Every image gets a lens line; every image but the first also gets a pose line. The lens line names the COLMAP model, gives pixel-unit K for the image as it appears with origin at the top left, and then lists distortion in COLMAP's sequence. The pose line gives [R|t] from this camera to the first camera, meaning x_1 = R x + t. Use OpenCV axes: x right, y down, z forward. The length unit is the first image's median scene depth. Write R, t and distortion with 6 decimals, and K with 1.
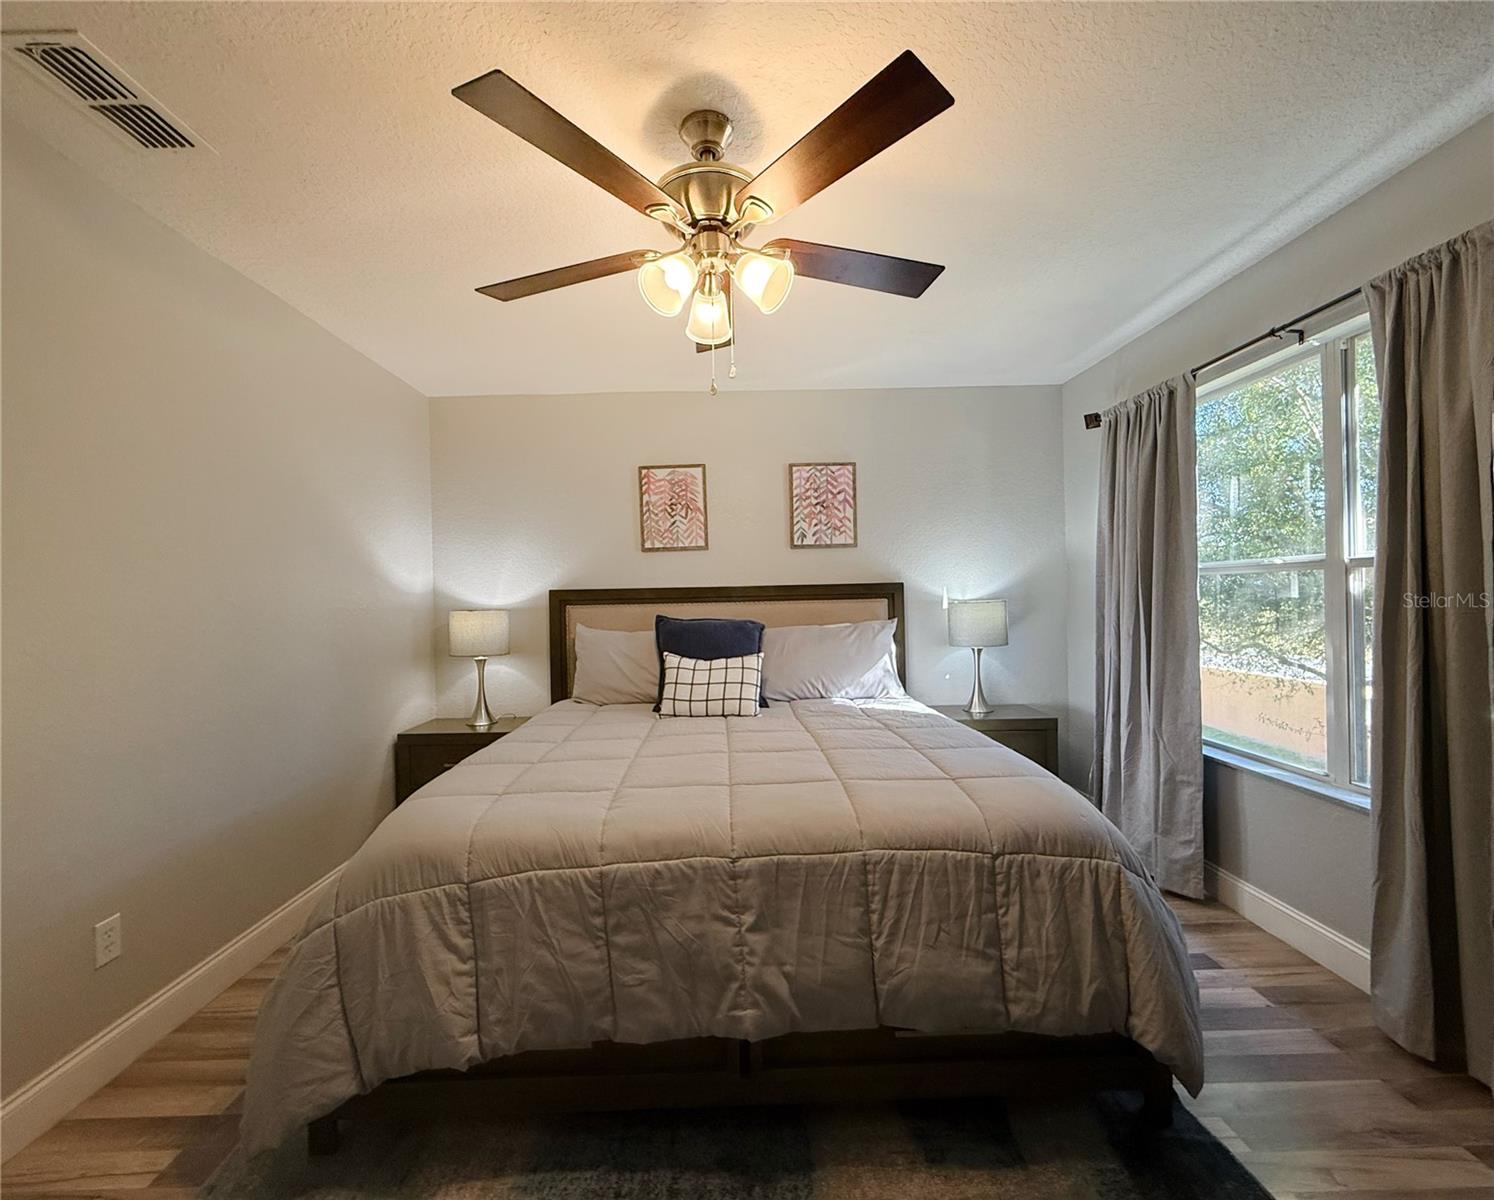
lens RADIAL K [[642.0, 0, 747.0], [0, 642.0, 600.0], [0, 0, 1]] dist [0.000416, 0.000242]
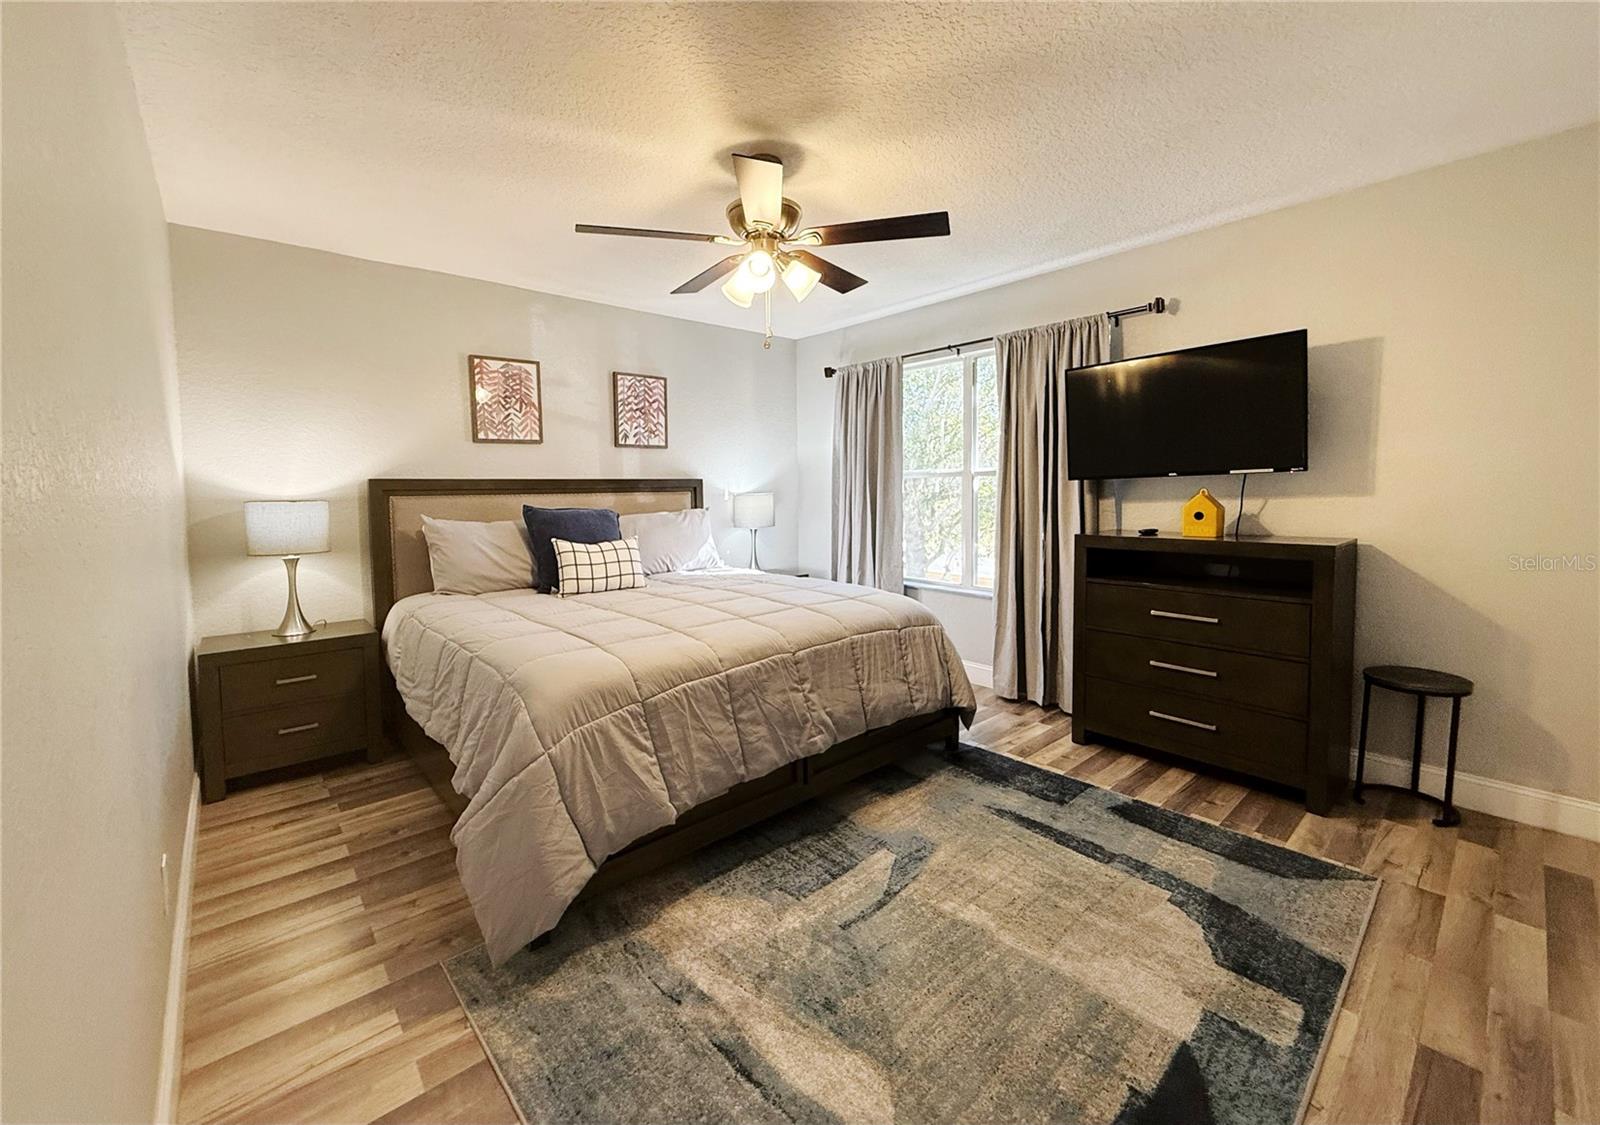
lens RADIAL K [[641.2, 0, 800.1], [0, 641.2, 525.9], [0, 0, 1]] dist [-0.001186, -0.000209]
pose [[0.758160, -0.026716, 0.651521, -0.764591], [-0.001134, 0.999105, 0.042289, 0.020192], [-0.652067, -0.032801, 0.757451, -0.140537]]
